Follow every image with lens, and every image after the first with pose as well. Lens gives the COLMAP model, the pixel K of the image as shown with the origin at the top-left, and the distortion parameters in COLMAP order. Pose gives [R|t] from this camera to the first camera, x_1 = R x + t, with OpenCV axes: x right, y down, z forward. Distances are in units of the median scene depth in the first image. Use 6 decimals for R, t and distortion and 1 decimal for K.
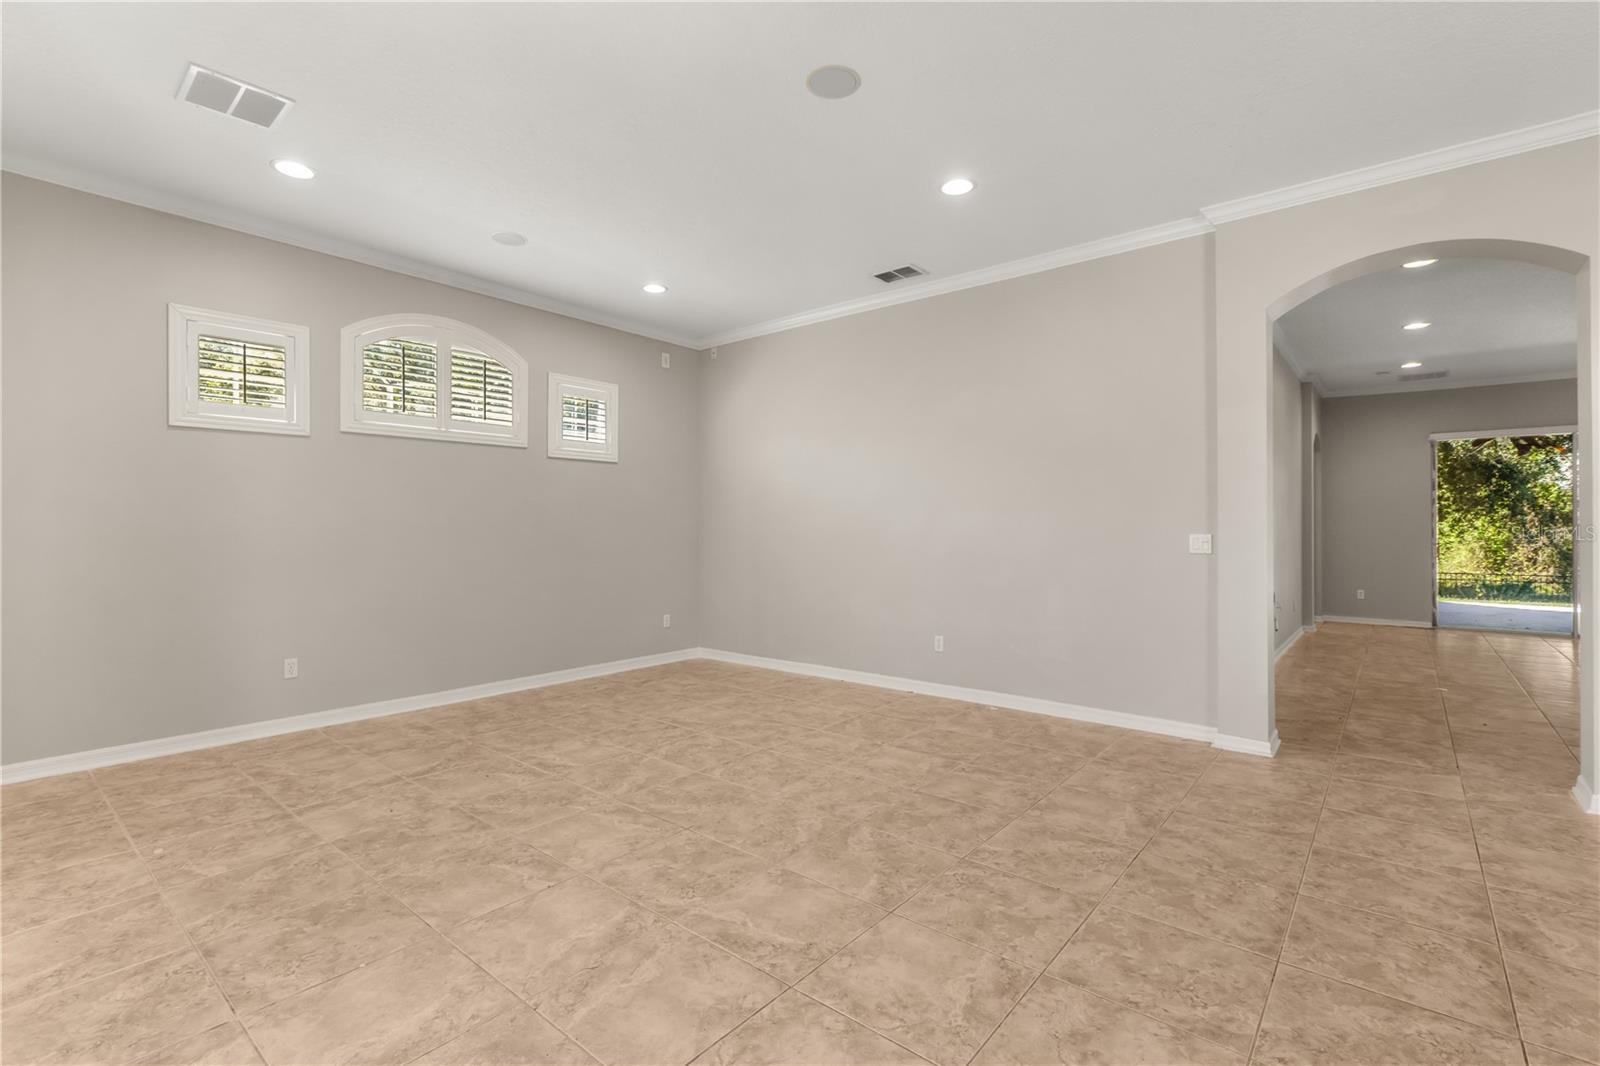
lens RADIAL K [[717.2, 0, 804.4], [0, 717.2, 530.4], [0, 0, 1]] dist [0.000947, -0.000736]
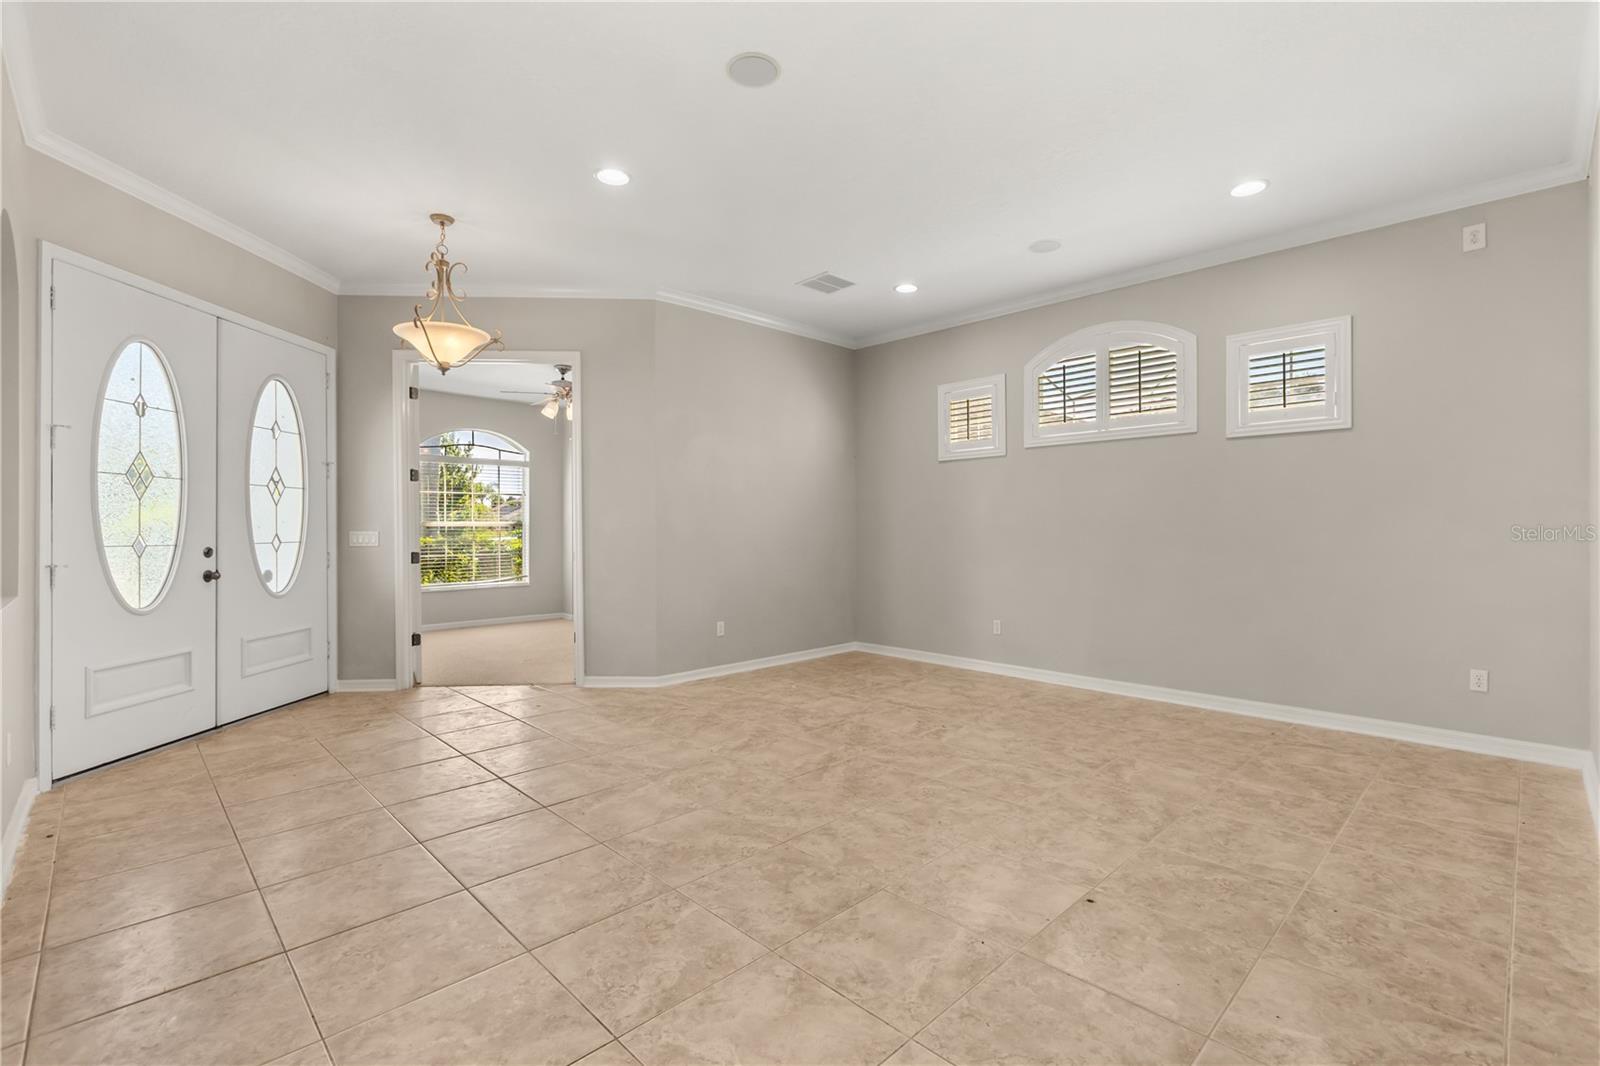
lens RADIAL K [[717.2, 0, 805.0], [0, 717.2, 526.4], [0, 0, 1]] dist [0.000947, -0.000736]
pose [[-0.103369, -0.003613, -0.994637, 0.901133], [-0.001606, 0.999993, -0.003465, 0.007655], [0.994642, 0.001239, -0.103374, 1.034243]]
